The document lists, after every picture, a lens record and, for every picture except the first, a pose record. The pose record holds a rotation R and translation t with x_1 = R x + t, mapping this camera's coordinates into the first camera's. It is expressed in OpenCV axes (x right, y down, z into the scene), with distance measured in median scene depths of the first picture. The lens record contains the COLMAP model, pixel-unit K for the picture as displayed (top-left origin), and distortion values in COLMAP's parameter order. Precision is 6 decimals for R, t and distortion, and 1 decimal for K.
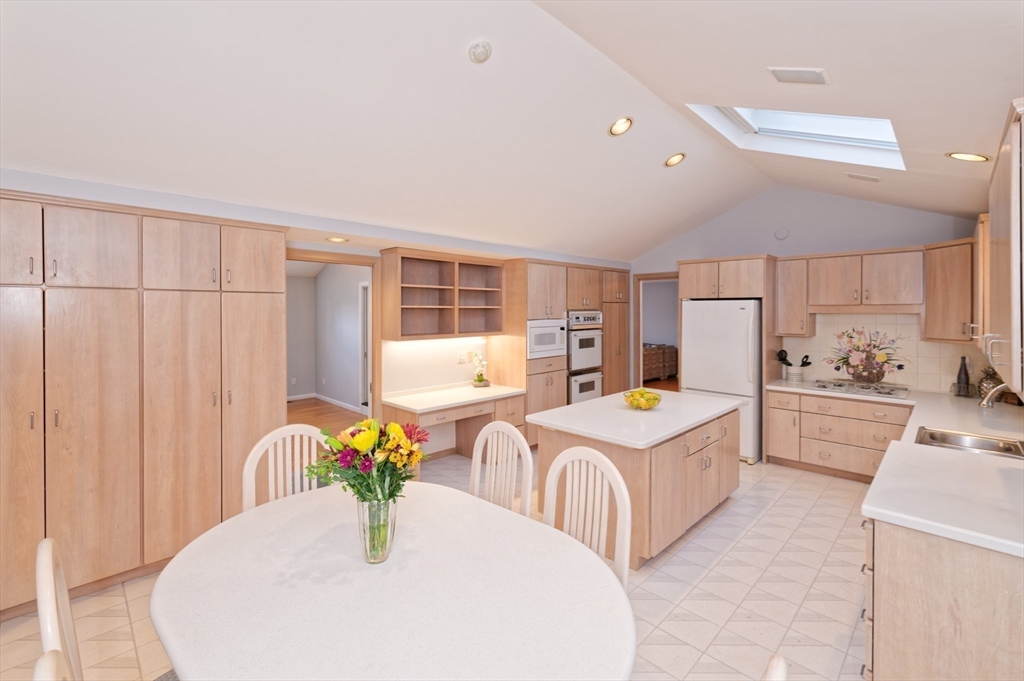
lens RADIAL K [[446.2, 0, 510.5], [0, 446.2, 312.6], [0, 0, 1]] dist [-0.000124, -0.000091]
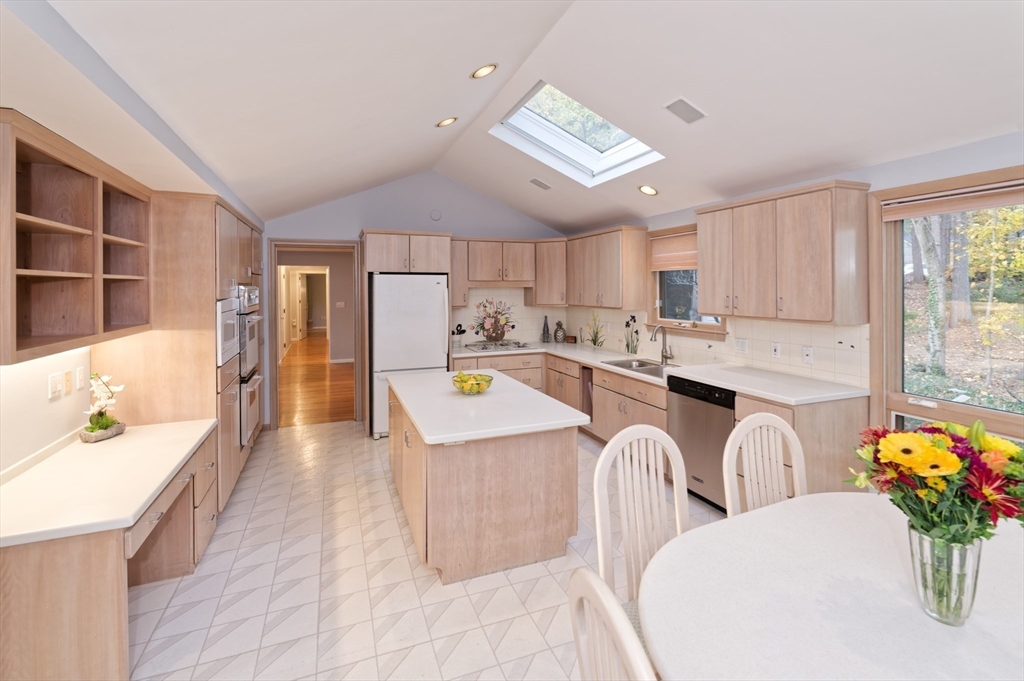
lens RADIAL K [[462.7, 0, 511.7], [0, 462.7, 288.4], [0, 0, 1]] dist [0.000324, -0.000028]
pose [[0.397574, -0.003590, 0.917563, -0.372900], [0.009539, 0.999954, -0.000221, 0.004553], [-0.917520, 0.008840, 0.397591, 0.396113]]
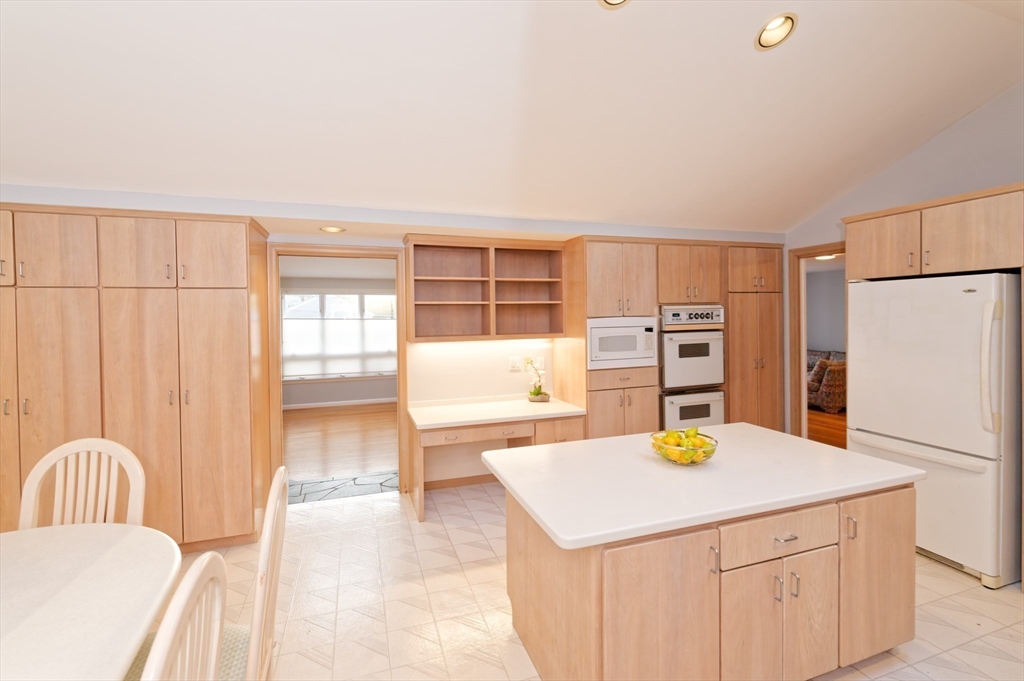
lens RADIAL K [[449.1, 0, 498.4], [0, 449.1, 321.1], [0, 0, 1]] dist [0.000130, -0.000227]
pose [[0.894172, -0.007687, -0.447657, 0.243245], [0.011899, 0.999907, 0.006597, 0.015649], [0.447564, -0.011226, 0.894181, 0.255487]]
